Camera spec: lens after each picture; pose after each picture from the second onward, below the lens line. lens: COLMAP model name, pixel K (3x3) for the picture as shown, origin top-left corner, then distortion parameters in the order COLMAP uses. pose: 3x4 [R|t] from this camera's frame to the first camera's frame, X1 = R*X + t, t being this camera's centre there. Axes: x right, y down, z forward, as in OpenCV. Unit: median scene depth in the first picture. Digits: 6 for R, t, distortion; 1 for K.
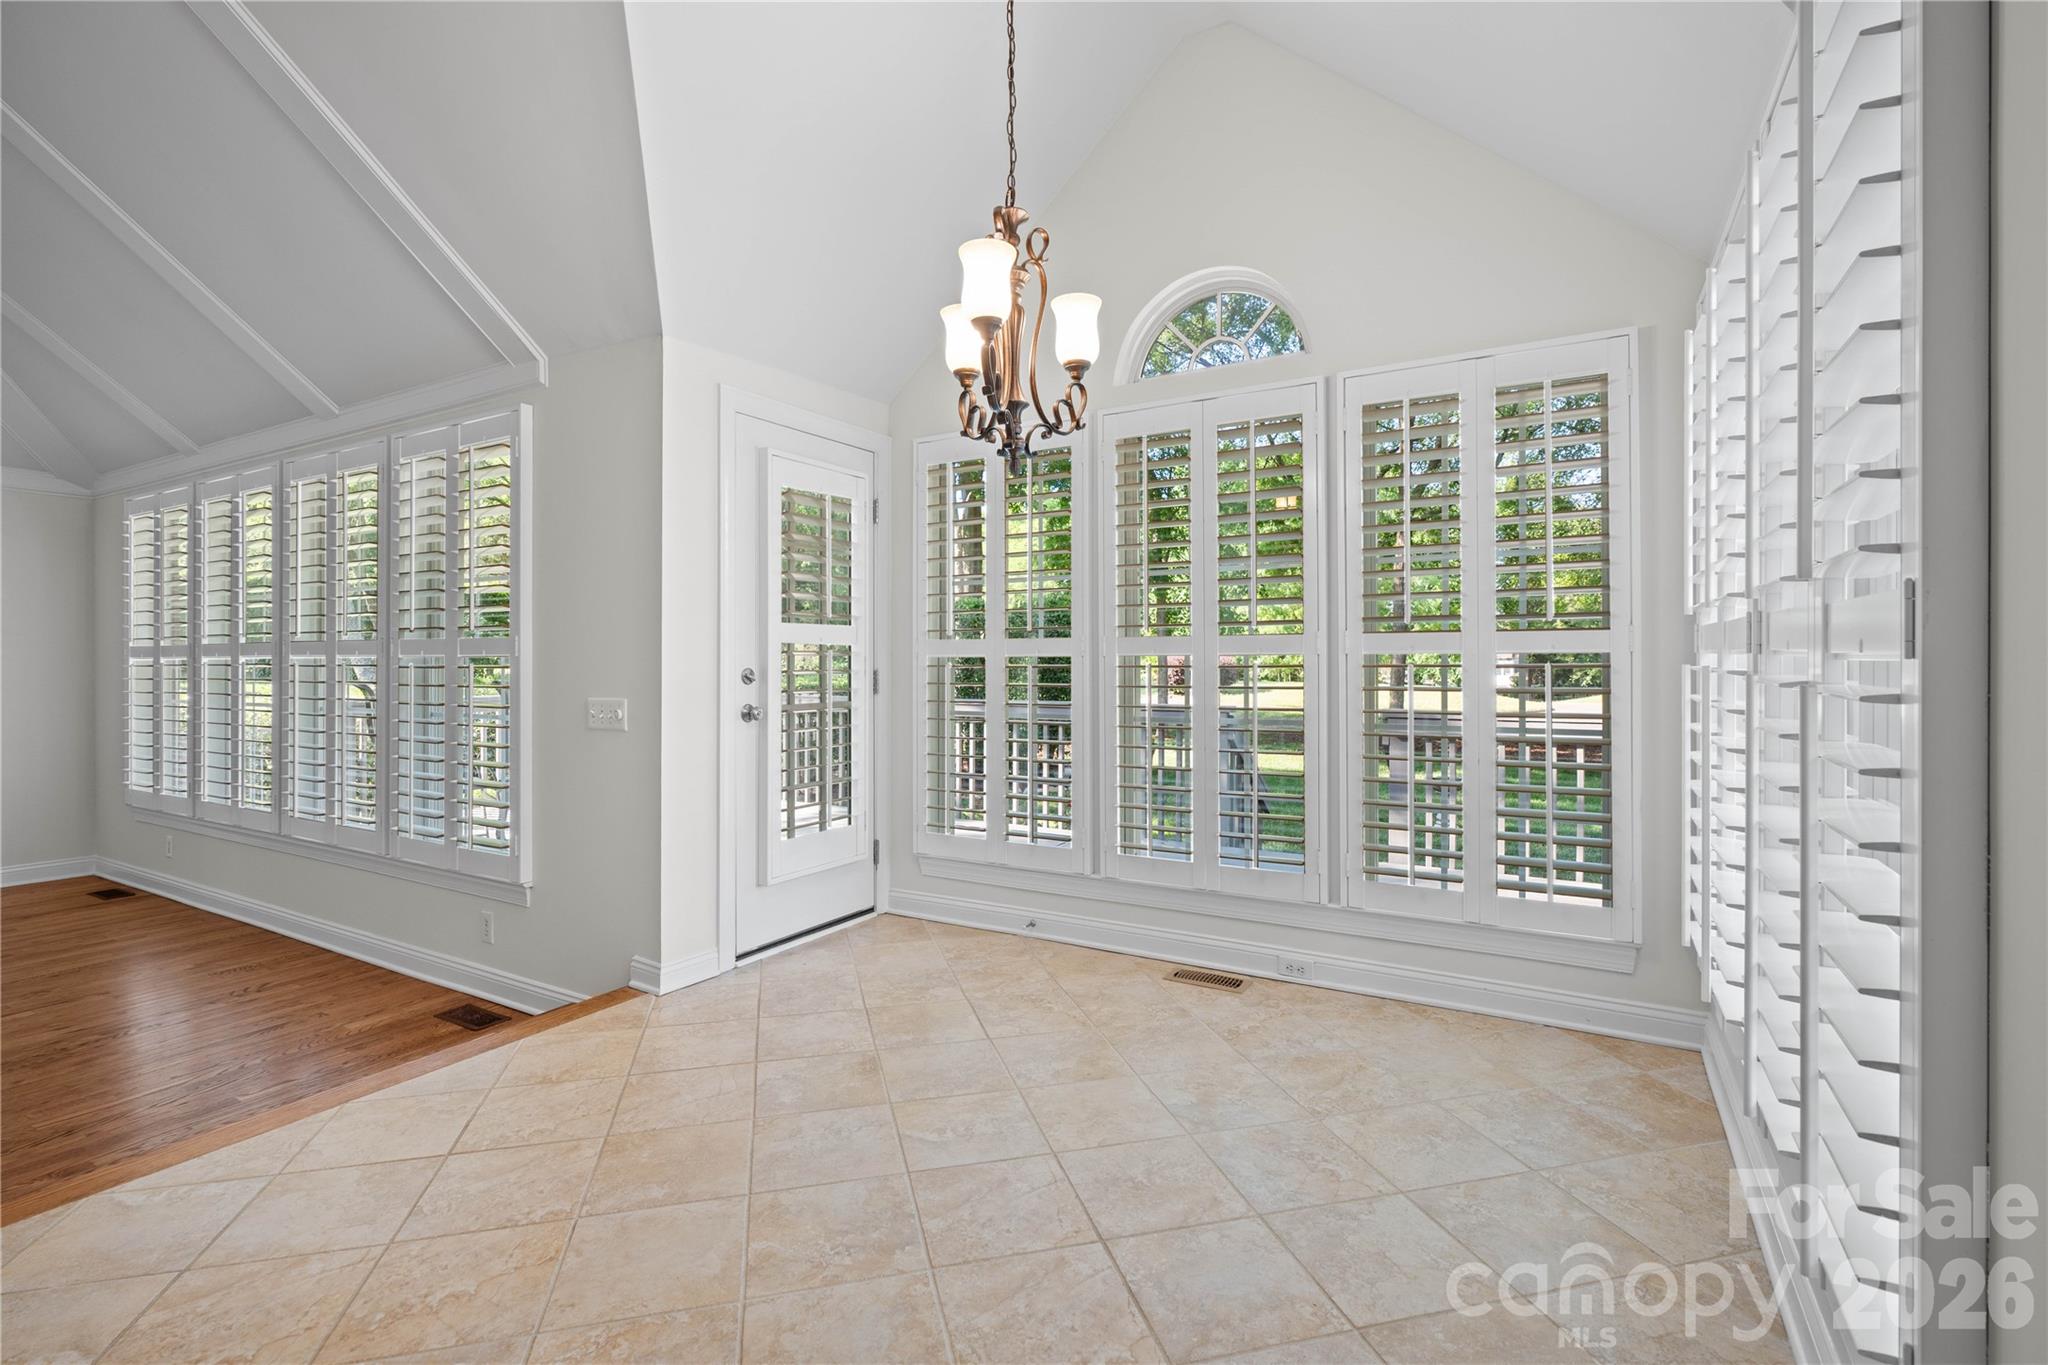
lens RADIAL K [[944.2, 0, 1015.7], [0, 944.2, 664.0], [0, 0, 1]] dist [-0.001578, 0.000096]
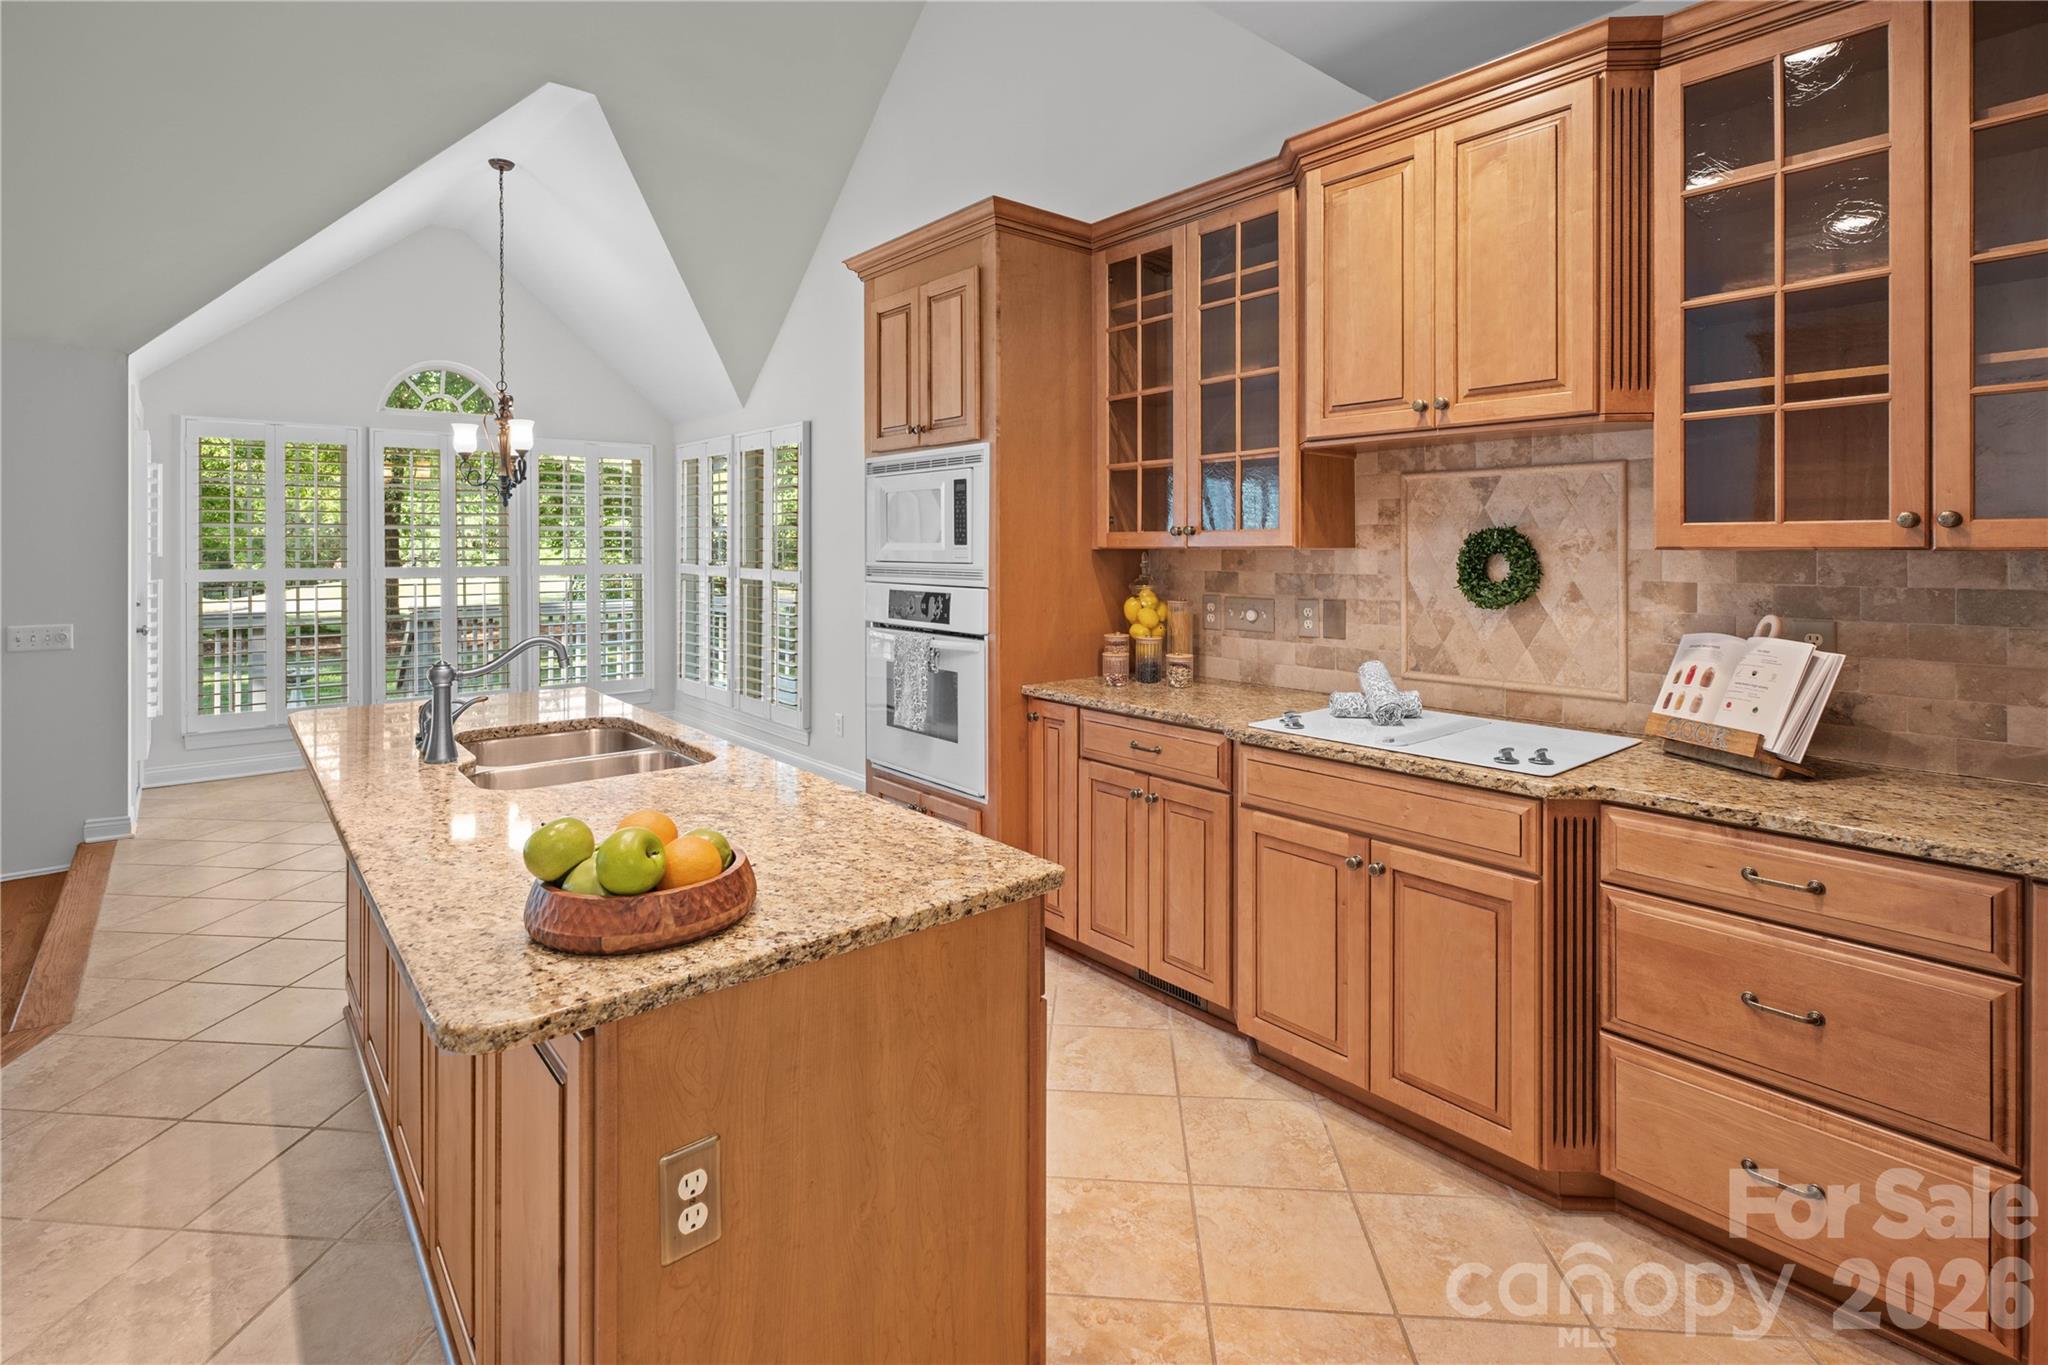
lens RADIAL K [[983.3, 0, 1026.0], [0, 983.3, 547.9], [0, 0, 1]] dist [-0.001098, -0.000503]
pose [[0.326238, 0.000176, 0.945288, -1.240610], [0.001367, 0.999999, -0.000658, -0.063998], [-0.945287, 0.001506, 0.326237, -0.663534]]
